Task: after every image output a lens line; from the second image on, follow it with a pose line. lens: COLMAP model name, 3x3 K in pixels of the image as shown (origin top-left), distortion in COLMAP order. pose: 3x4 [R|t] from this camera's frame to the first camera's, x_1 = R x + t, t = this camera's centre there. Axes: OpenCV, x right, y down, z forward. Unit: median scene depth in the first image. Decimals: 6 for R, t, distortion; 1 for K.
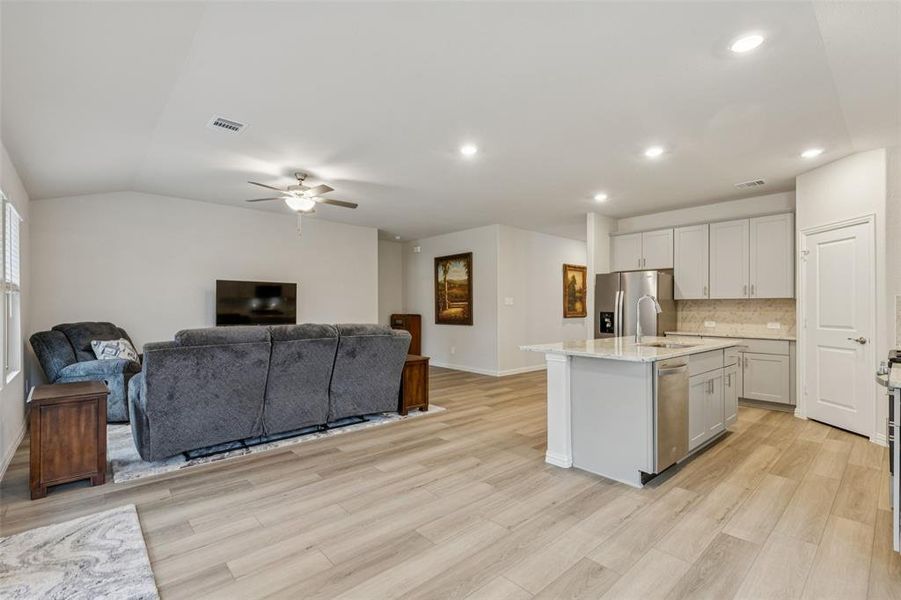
lens RADIAL K [[405.5, 0, 448.8], [0, 405.5, 307.4], [0, 0, 1]] dist [0.000011, -0.000006]
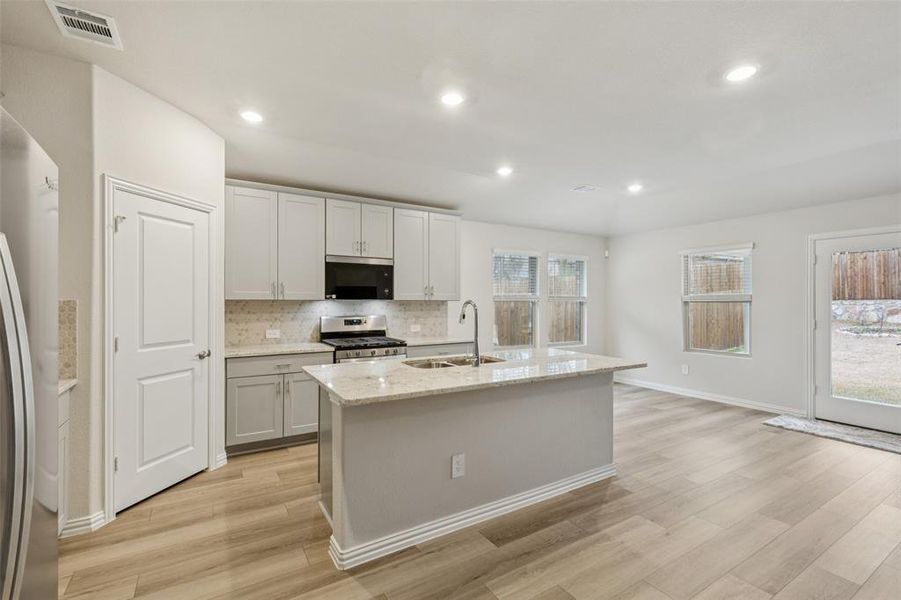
lens RADIAL K [[404.2, 0, 448.2], [0, 404.2, 300.6], [0, 0, 1]] dist [0.002184, 0.000266]
pose [[-0.982965, -0.003616, 0.183757, 0.266744], [-0.004166, 0.999988, -0.002606, -0.019123], [-0.183745, -0.003327, -0.982968, 1.187570]]
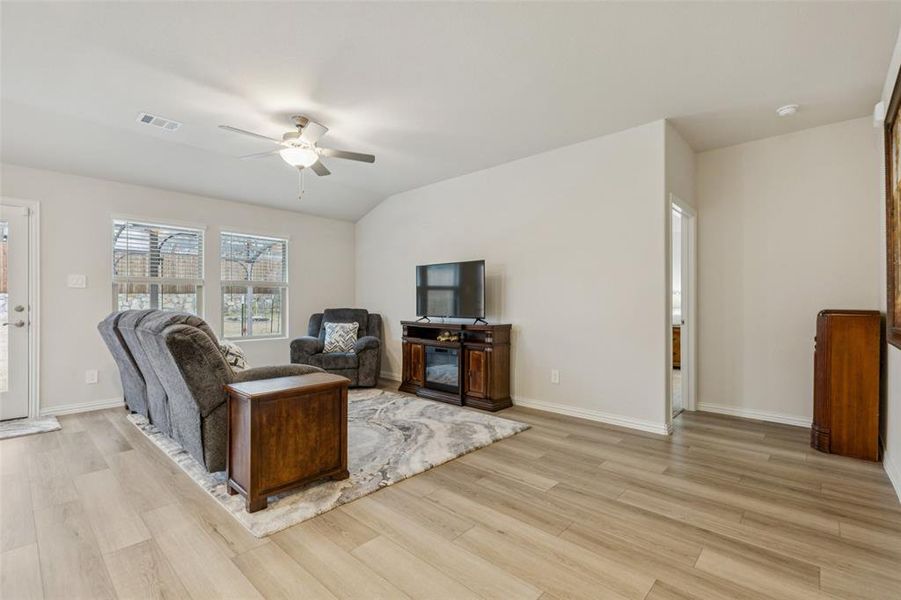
lens RADIAL K [[408.2, 0, 450.5], [0, 408.2, 300.0], [0, 0, 1]] dist [0.001429, 0.000283]
pose [[0.093883, -0.009027, -0.995542, 0.359826], [0.000631, 0.999959, -0.009008, 0.018872], [0.995583, 0.000217, 0.093885, 1.004259]]
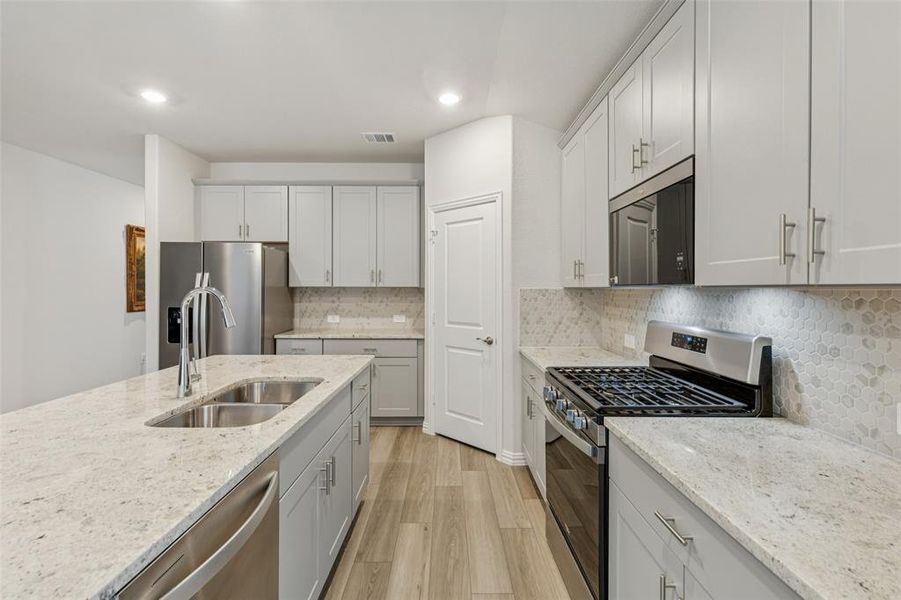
lens RADIAL K [[403.6, 0, 449.4], [0, 403.6, 290.3], [0, 0, 1]] dist [0.001372, 0.000055]
pose [[0.664109, -0.004010, 0.747625, 0.232756], [-0.002223, 0.999971, 0.007338, -0.020540], [-0.747633, -0.006535, 0.664080, 0.350662]]
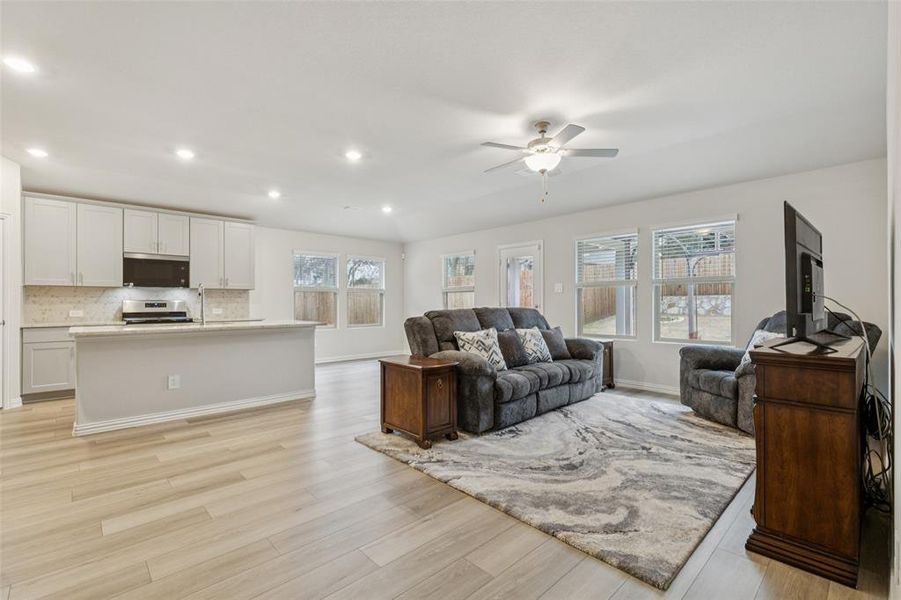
lens RADIAL K [[403.0, 0, 450.6], [0, 403.0, 301.9], [0, 0, 1]] dist [0.002086, 0.000269]
pose [[-0.999748, 0.000069, -0.022445, -0.136958], [0.000140, 0.999995, -0.003171, 0.018153], [0.022445, -0.003173, -0.999743, 1.481133]]
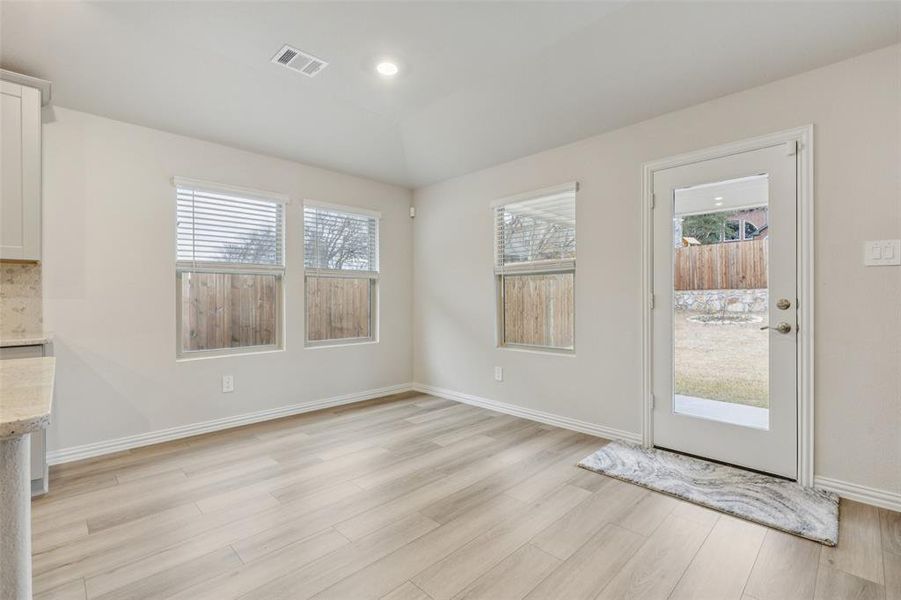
lens RADIAL K [[404.2, 0, 448.2], [0, 404.2, 300.6], [0, 0, 1]] dist [0.002184, 0.000266]
pose [[-0.999111, 0.001084, -0.042139, -0.024998], [0.000891, 0.999989, 0.004604, 0.020308], [0.042144, 0.004563, -0.999101, 0.758761]]
